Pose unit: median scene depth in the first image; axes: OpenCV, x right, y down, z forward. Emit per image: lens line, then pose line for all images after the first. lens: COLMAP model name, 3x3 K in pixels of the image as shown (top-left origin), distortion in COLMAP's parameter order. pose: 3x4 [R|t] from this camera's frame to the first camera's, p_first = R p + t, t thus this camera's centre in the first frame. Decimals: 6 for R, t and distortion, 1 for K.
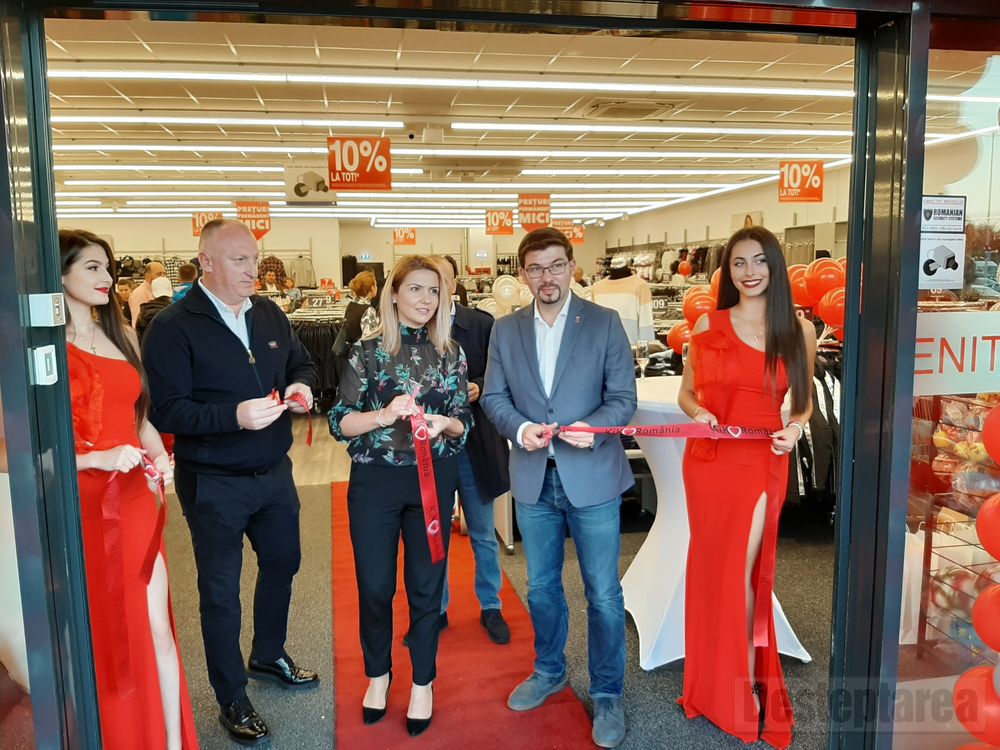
lens RADIAL K [[771.5, 0, 500.2], [0, 771.5, 376.4], [0, 0, 1]] dist [0.017776, -0.050167]
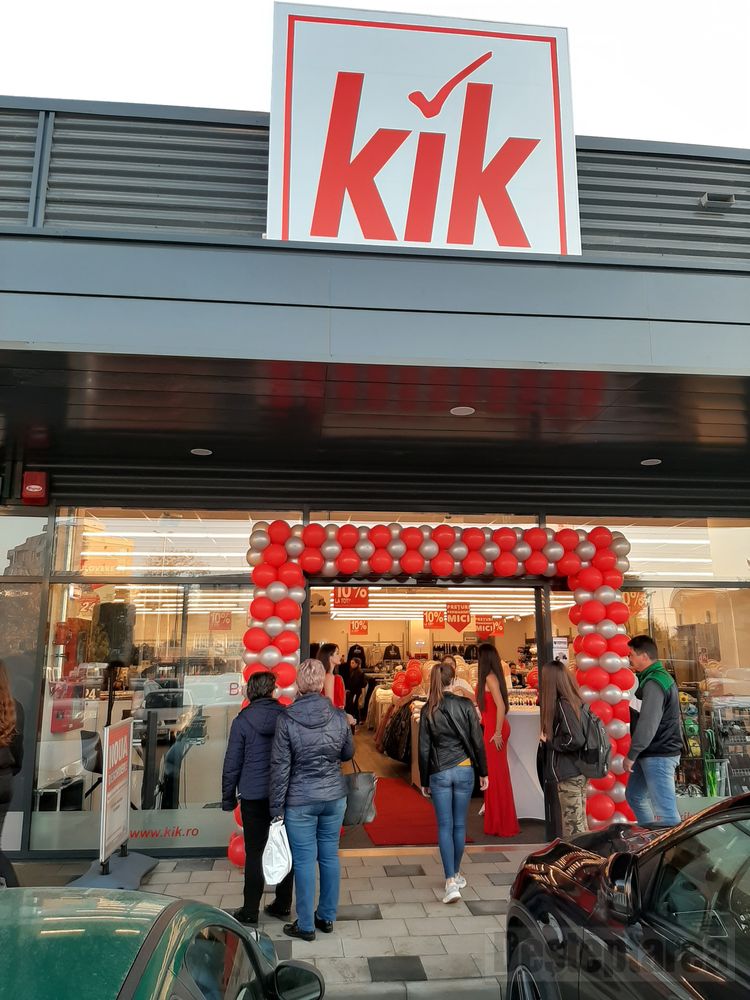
lens RADIAL K [[771.5, 0, 376.0], [0, 771.5, 503.4], [0, 0, 1]] dist [0.017776, -0.050167]
pose [[0.996747, 0.002155, -0.080563, 0.005064], [-0.028216, 0.945707, -0.323793, 0.034261], [0.075491, 0.325013, 0.942692, -0.253338]]
